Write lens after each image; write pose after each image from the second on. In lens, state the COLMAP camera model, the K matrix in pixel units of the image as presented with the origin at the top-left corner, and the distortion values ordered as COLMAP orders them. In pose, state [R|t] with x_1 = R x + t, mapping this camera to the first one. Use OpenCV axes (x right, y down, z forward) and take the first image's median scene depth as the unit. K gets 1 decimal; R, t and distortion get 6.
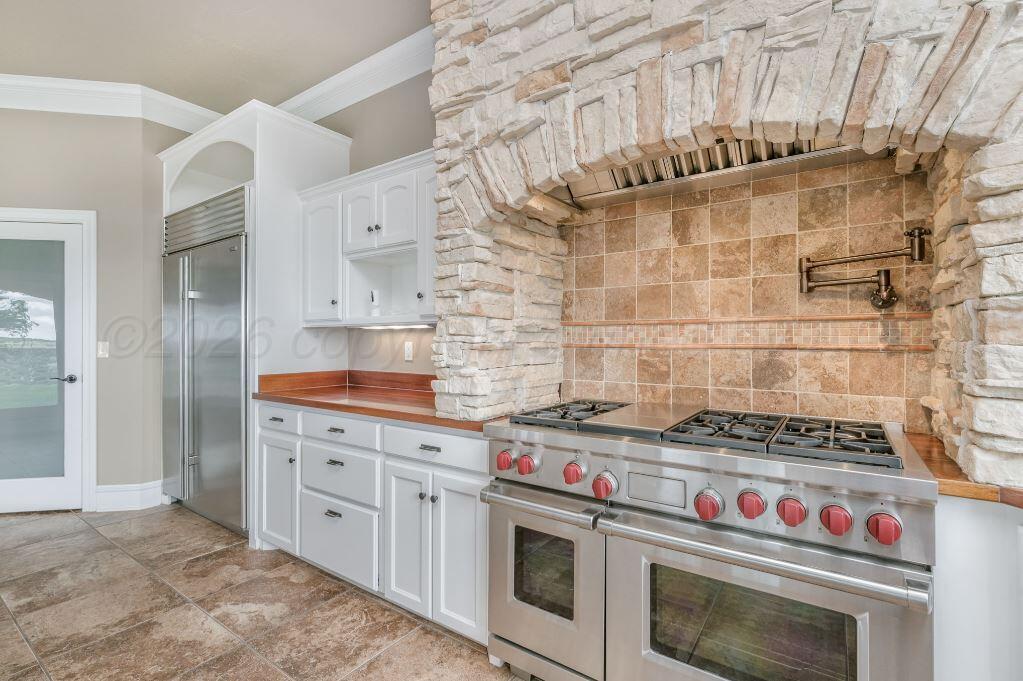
lens RADIAL K [[468.1, 0, 511.5], [0, 468.1, 340.5], [0, 0, 1]] dist [0.001747, 0.000255]
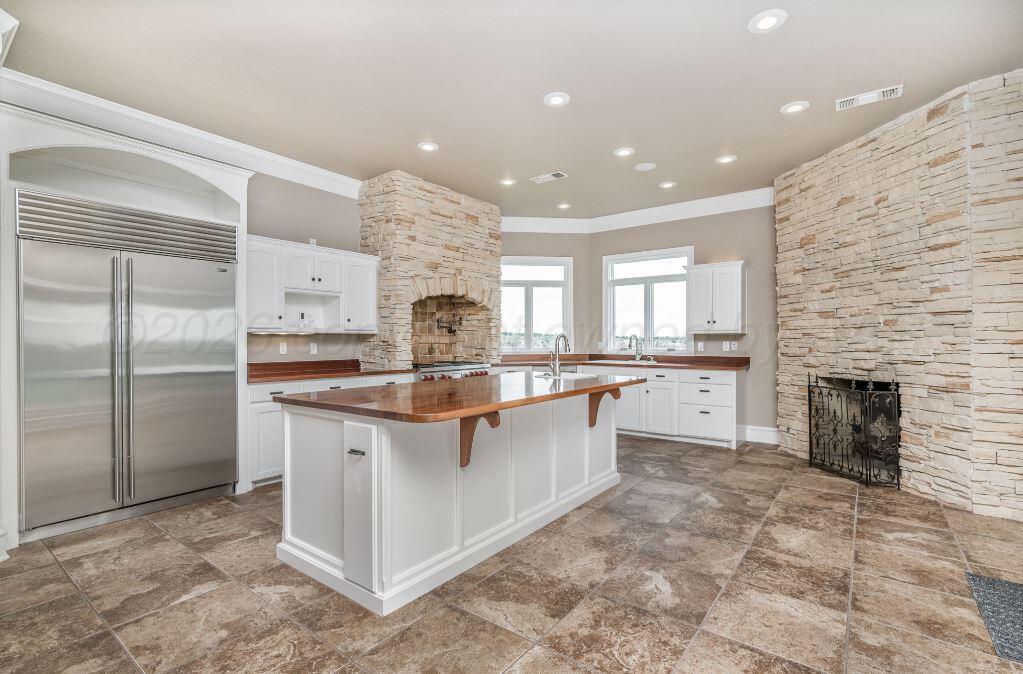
lens RADIAL K [[471.6, 0, 511.5], [0, 471.6, 337.0], [0, 0, 1]] dist [0.000257, 0.000037]
pose [[0.039879, 0.008591, 0.999168, -2.867529], [0.003964, 0.999954, -0.008756, 0.002095], [-0.999197, 0.004309, 0.039843, 0.238100]]
